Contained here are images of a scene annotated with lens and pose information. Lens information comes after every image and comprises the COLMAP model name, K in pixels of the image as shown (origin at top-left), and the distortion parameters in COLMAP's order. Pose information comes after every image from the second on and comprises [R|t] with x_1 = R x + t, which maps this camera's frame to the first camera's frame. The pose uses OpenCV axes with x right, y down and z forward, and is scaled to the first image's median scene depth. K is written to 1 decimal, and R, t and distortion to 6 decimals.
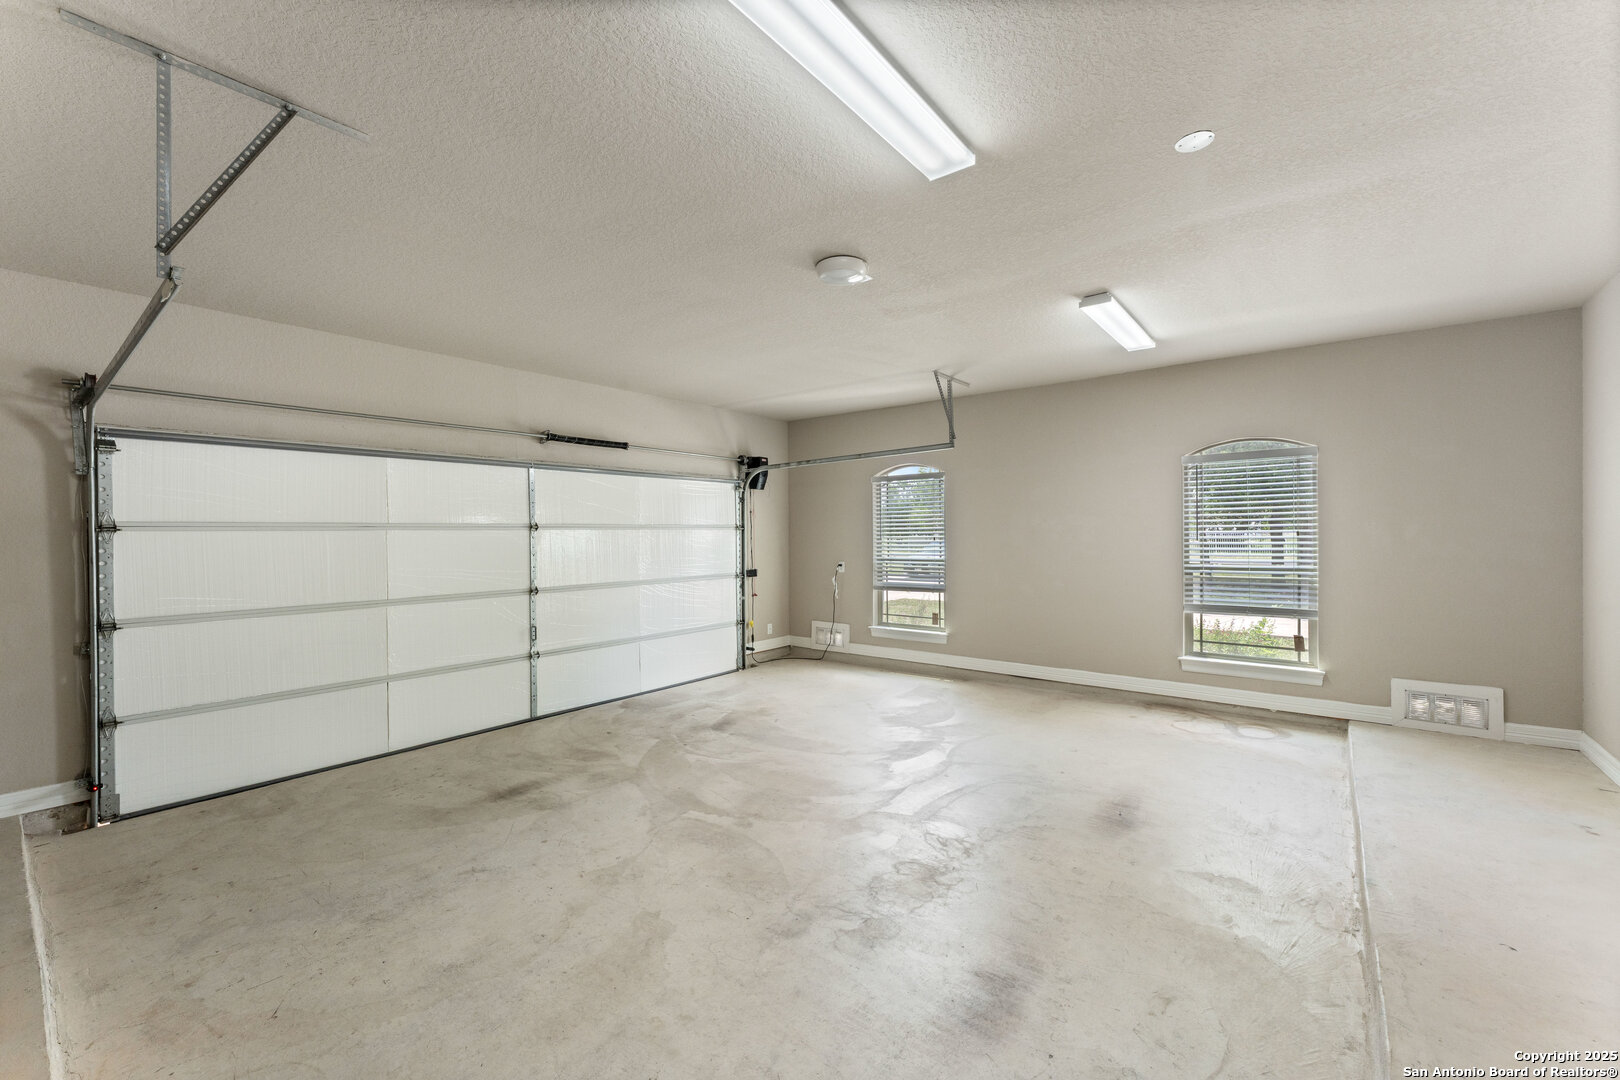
lens RADIAL K [[651.7, 0, 810.3], [0, 651.7, 537.0], [0, 0, 1]] dist [-0.003079, -0.001041]
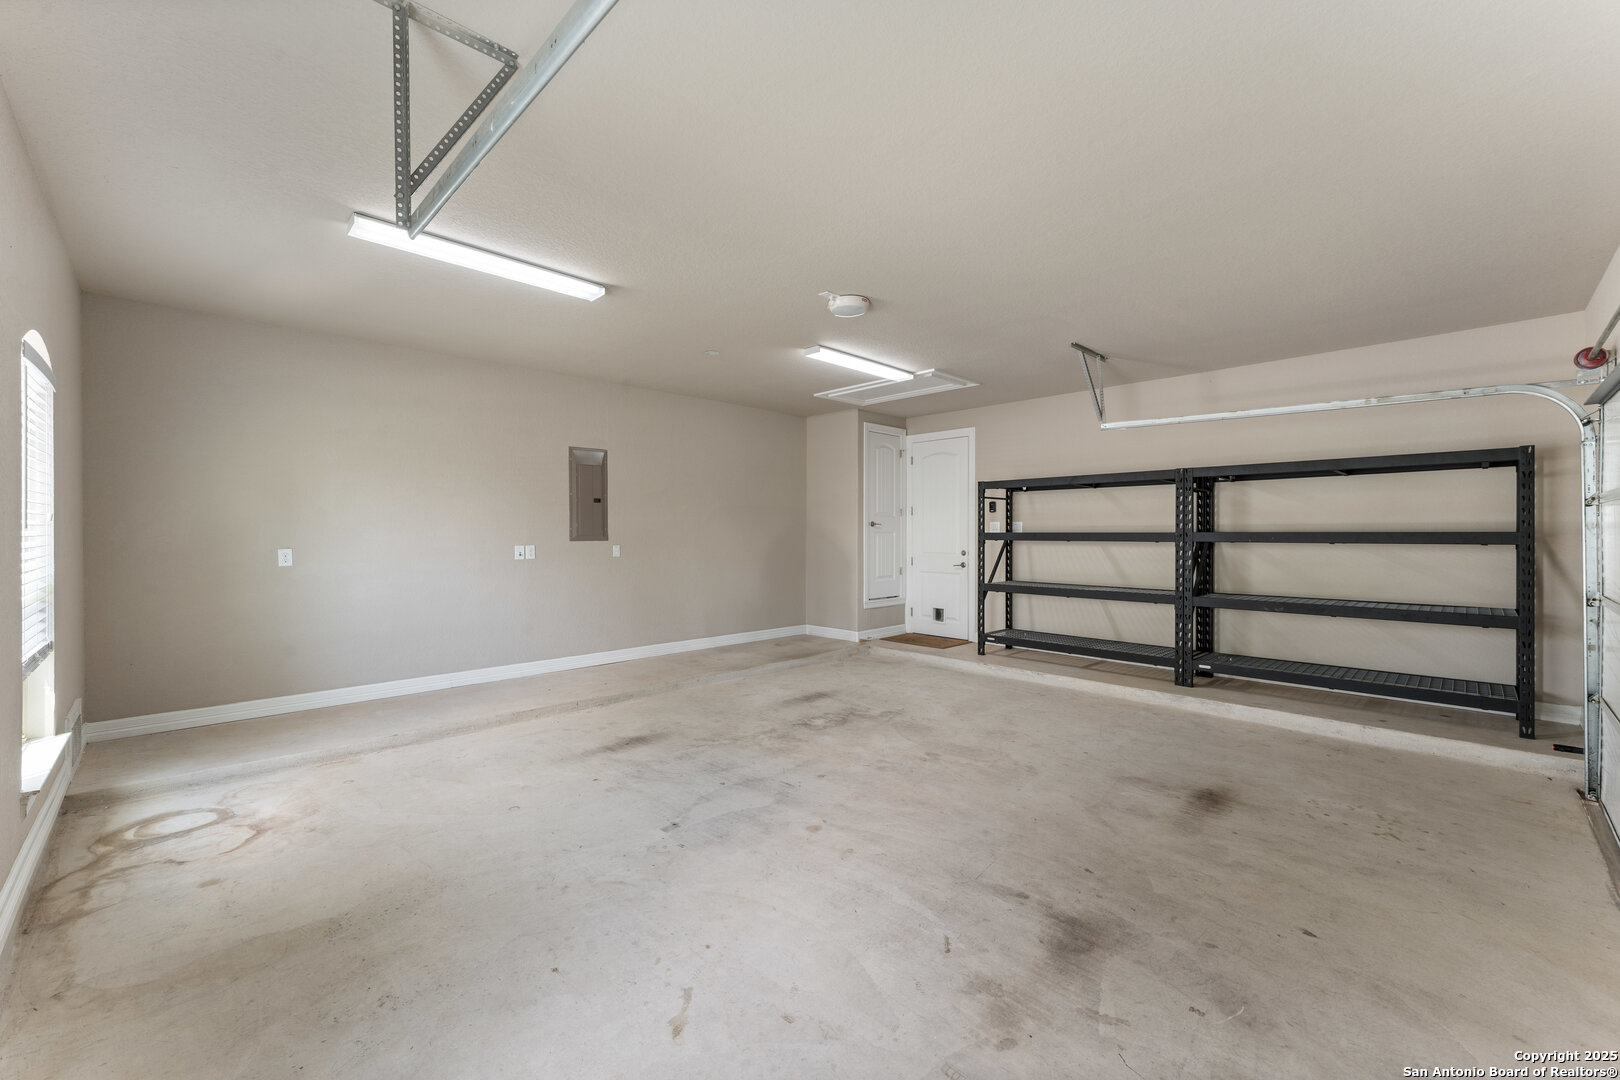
lens RADIAL K [[651.7, 0, 809.0], [0, 651.7, 533.2], [0, 0, 1]] dist [-0.003079, -0.001041]
pose [[-0.992355, 0.007566, 0.123185, -0.023031], [0.008598, 0.999932, 0.007853, 0.015572], [-0.123117, 0.008852, -0.992353, 1.994727]]
